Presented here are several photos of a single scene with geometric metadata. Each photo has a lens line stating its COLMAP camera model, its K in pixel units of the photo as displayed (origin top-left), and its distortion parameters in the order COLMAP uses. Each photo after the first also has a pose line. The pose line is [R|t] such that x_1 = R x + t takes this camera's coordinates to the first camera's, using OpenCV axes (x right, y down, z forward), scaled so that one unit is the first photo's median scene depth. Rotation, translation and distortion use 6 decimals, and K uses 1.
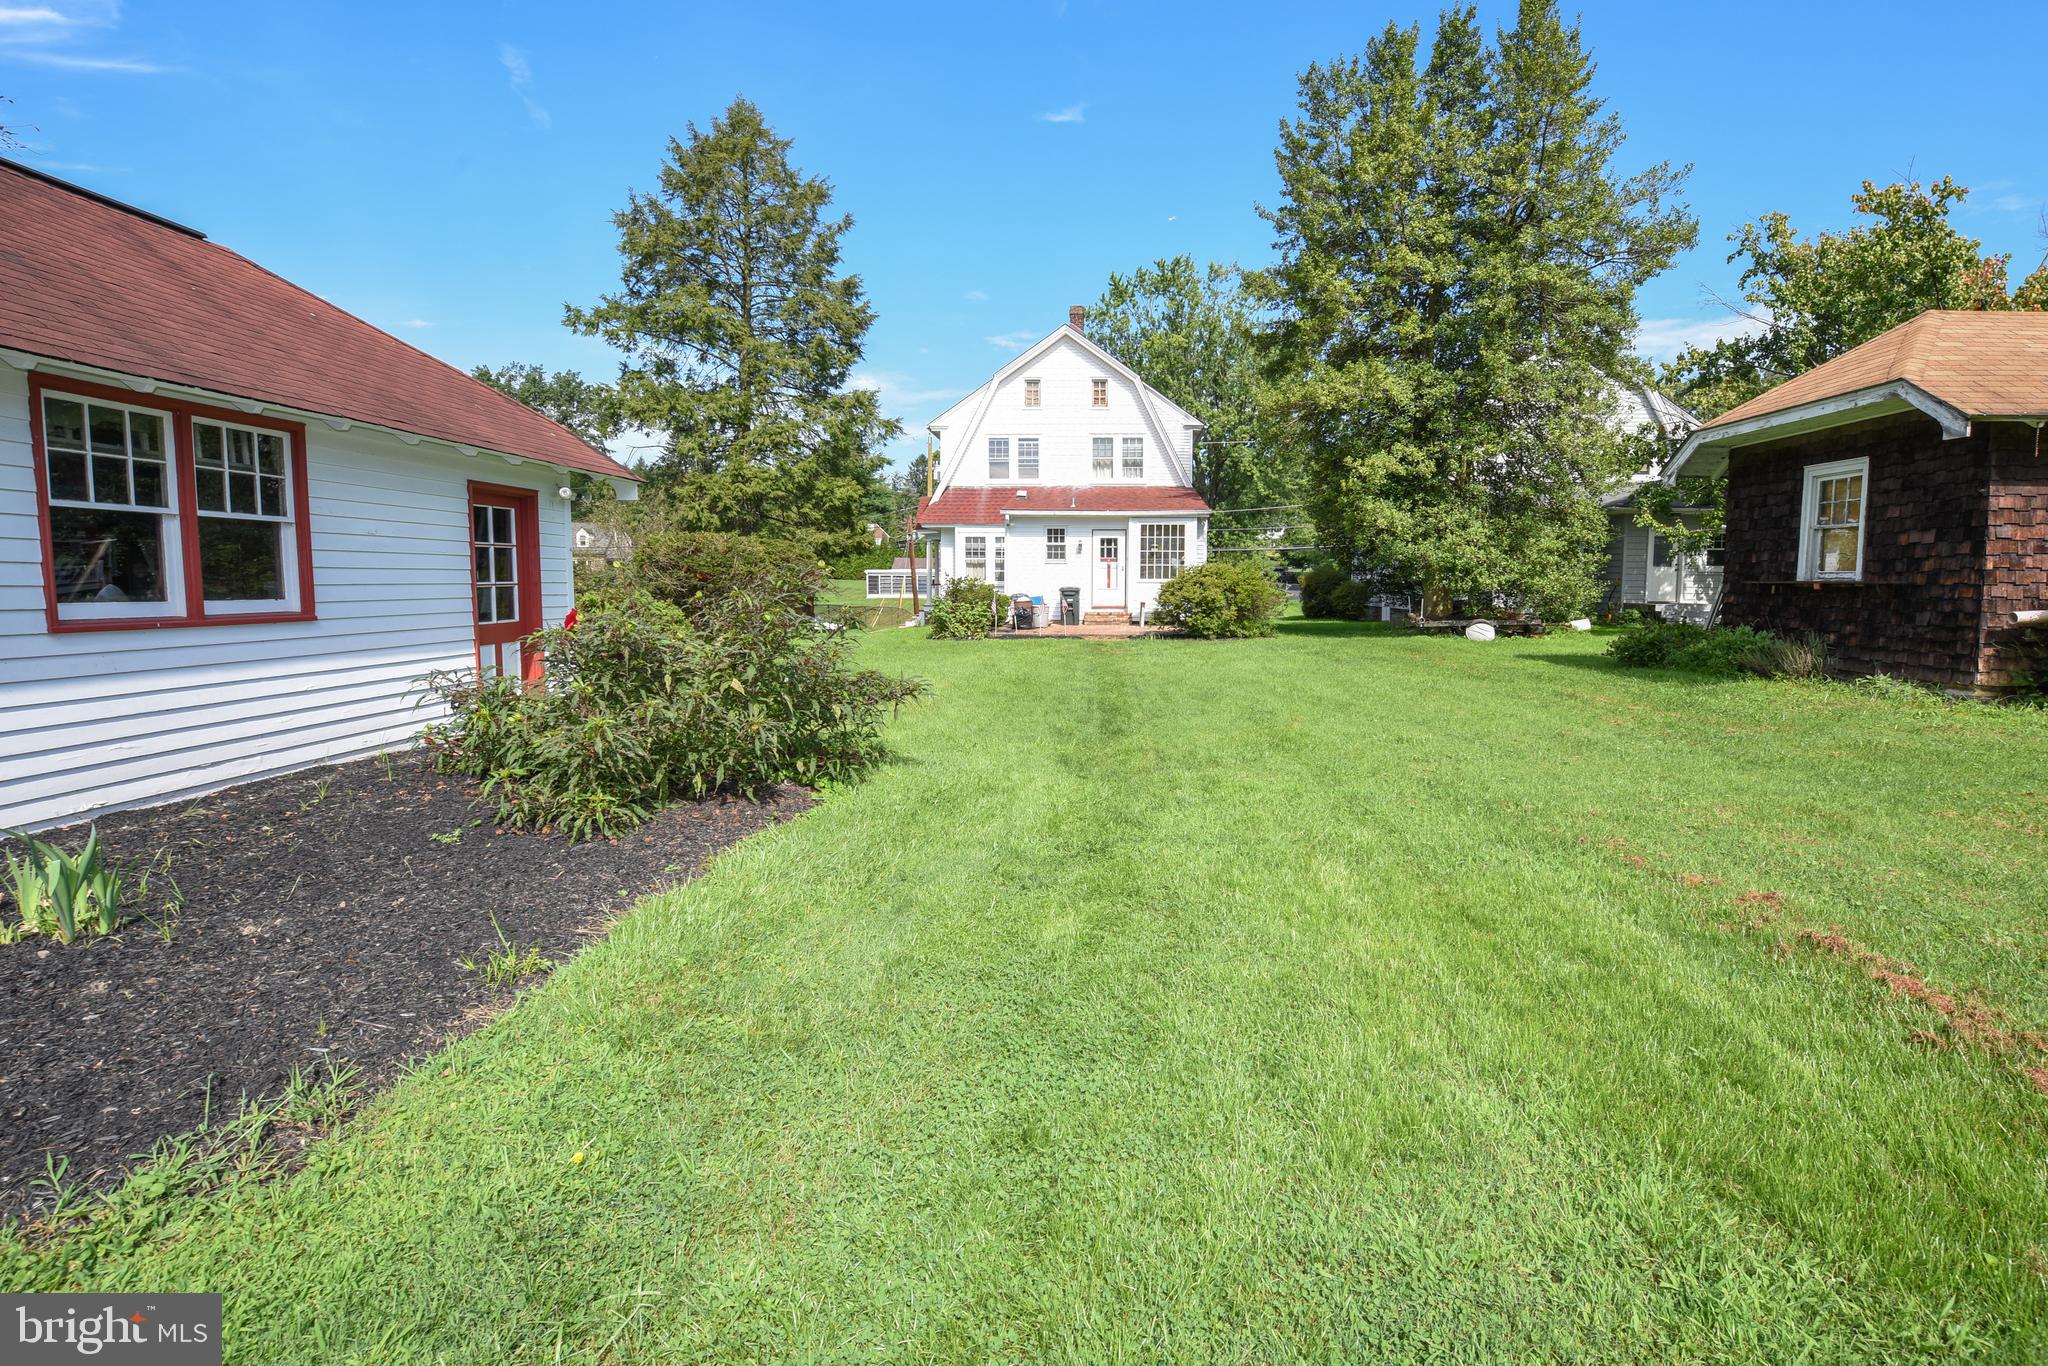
lens RADIAL K [[911.3, 0, 1080.7], [0, 911.3, 654.8], [0, 0, 1]] dist [-0.024736, -0.001128]
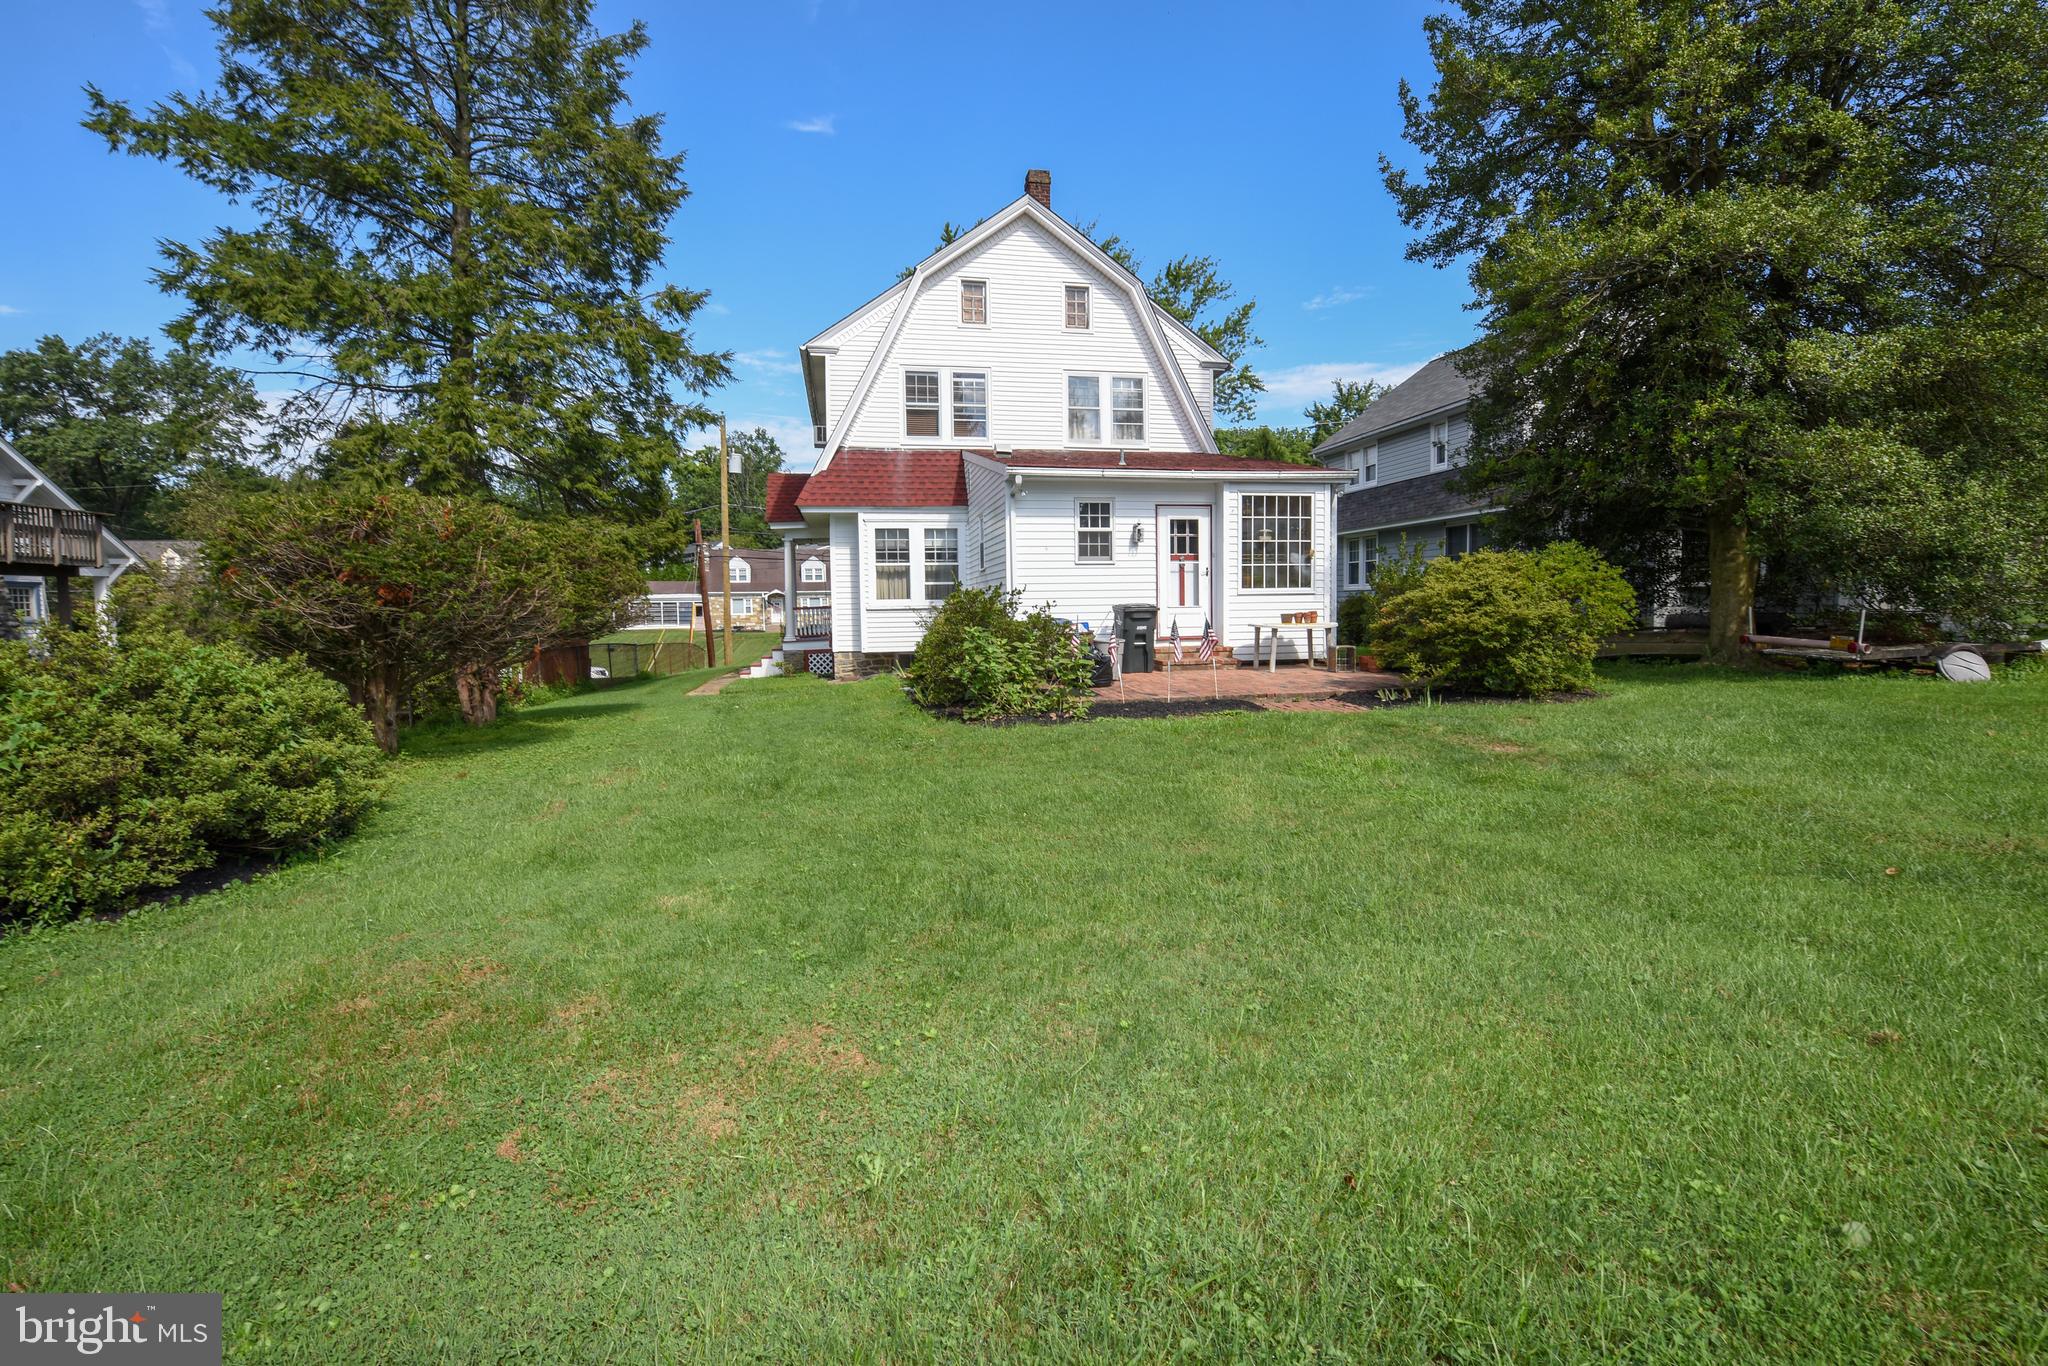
lens RADIAL K [[896.4, 0, 1017.6], [0, 896.4, 653.0], [0, 0, 1]] dist [-0.012097, -0.000712]
pose [[0.975361, -0.030827, 0.218452, -0.199127], [0.036836, 0.999045, -0.023487, -0.034100], [-0.217519, 0.030956, 0.975565, 0.471052]]
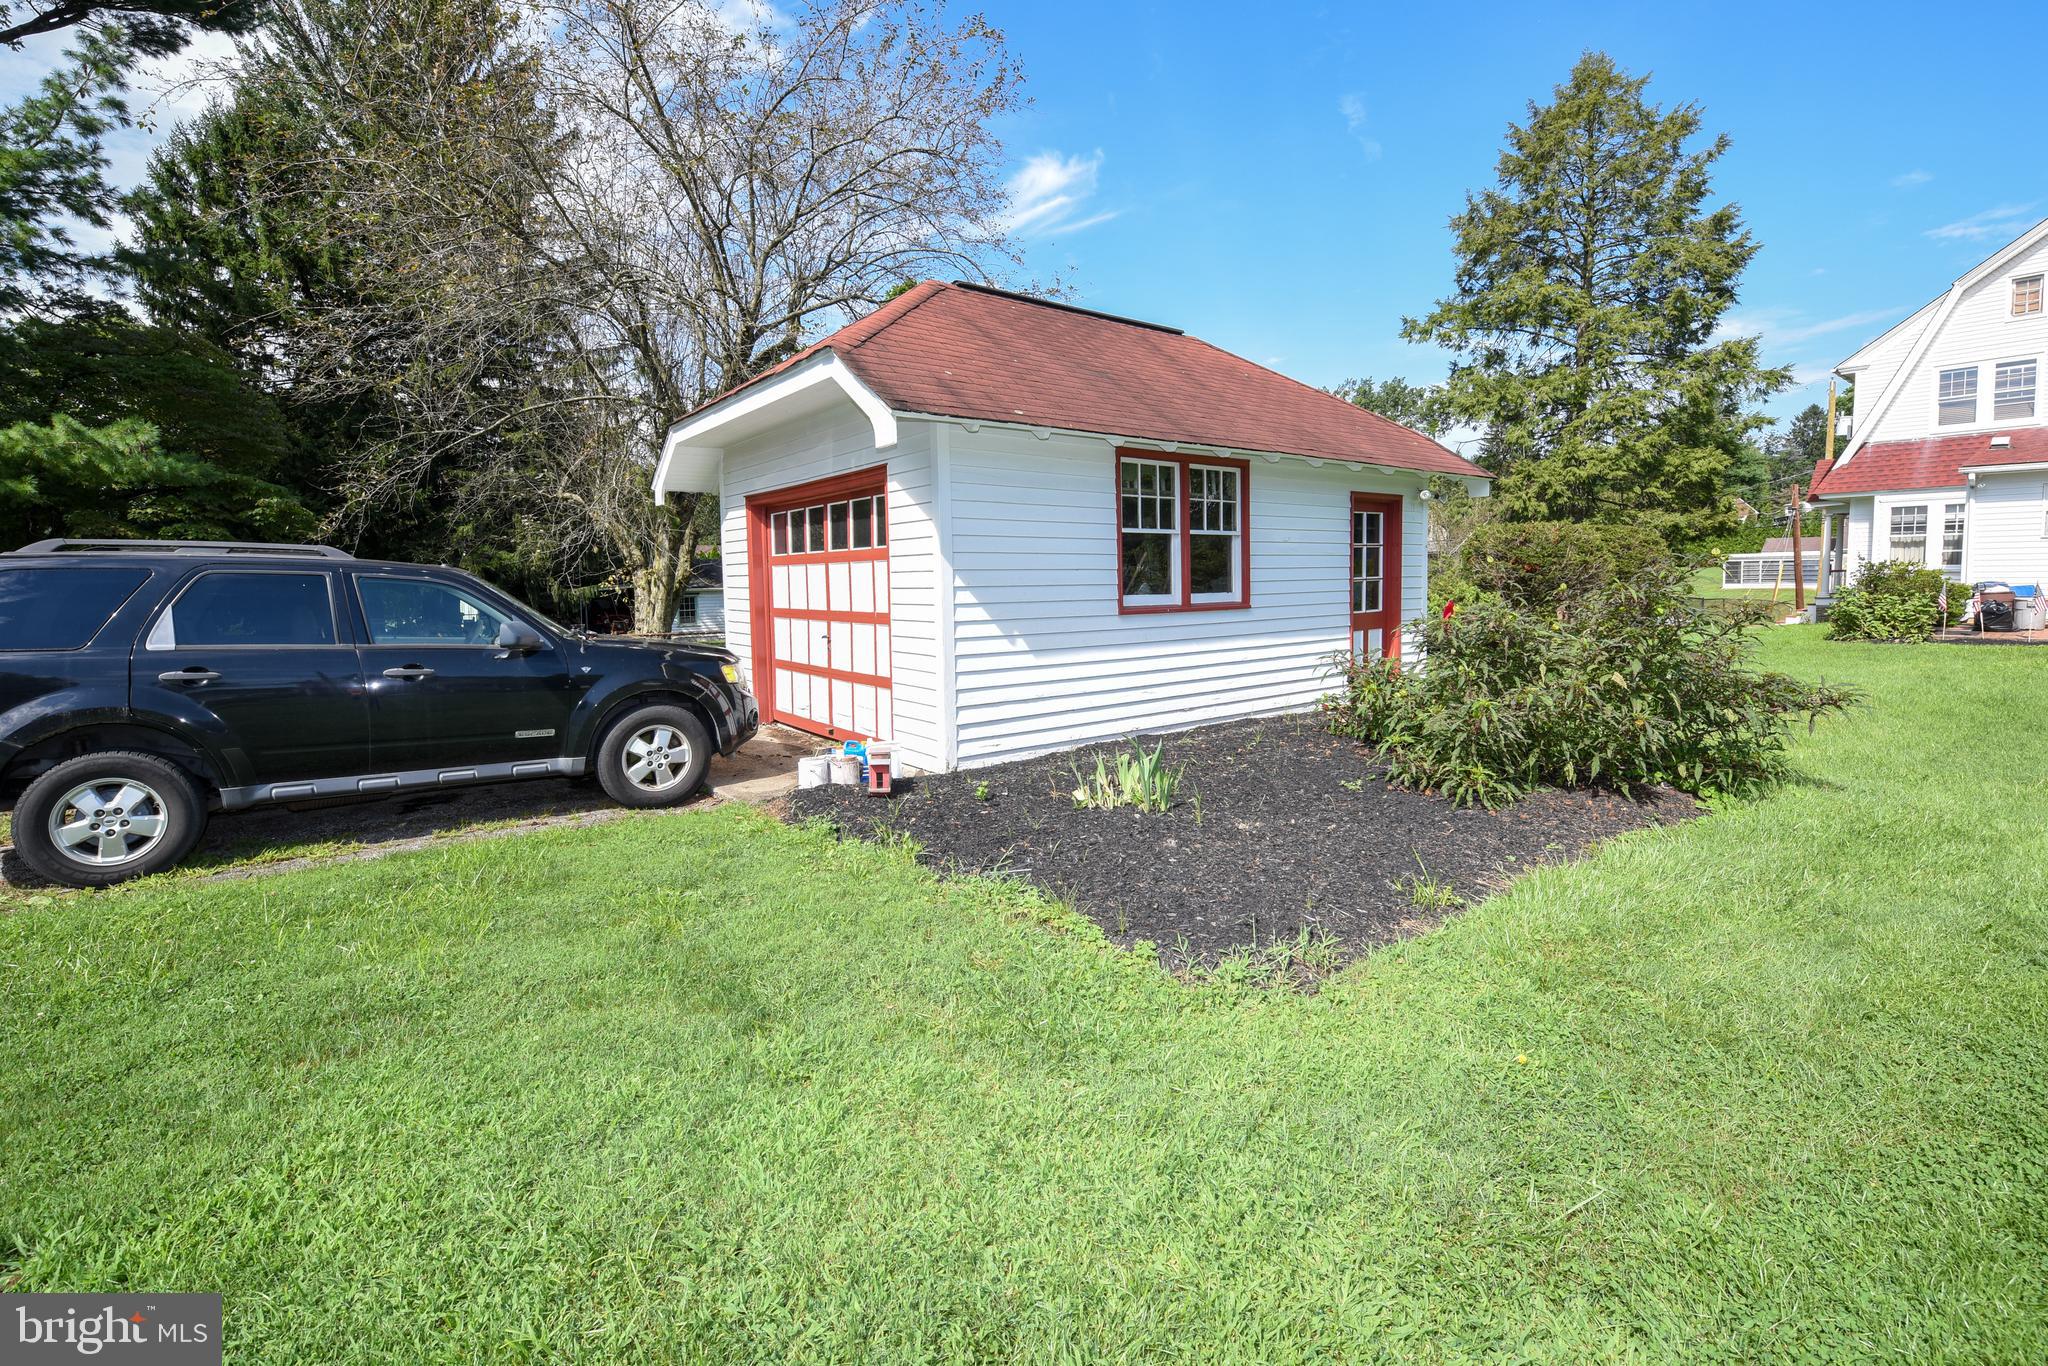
lens RADIAL K [[900.3, 0, 1026.0], [0, 900.3, 651.5], [0, 0, 1]] dist [-0.023325, -0.000579]
pose [[0.627927, 0.045942, -0.776915, -0.006327], [-0.040914, 0.998824, 0.025996, 0.000987], [0.777196, 0.015464, 0.629069, -0.022215]]
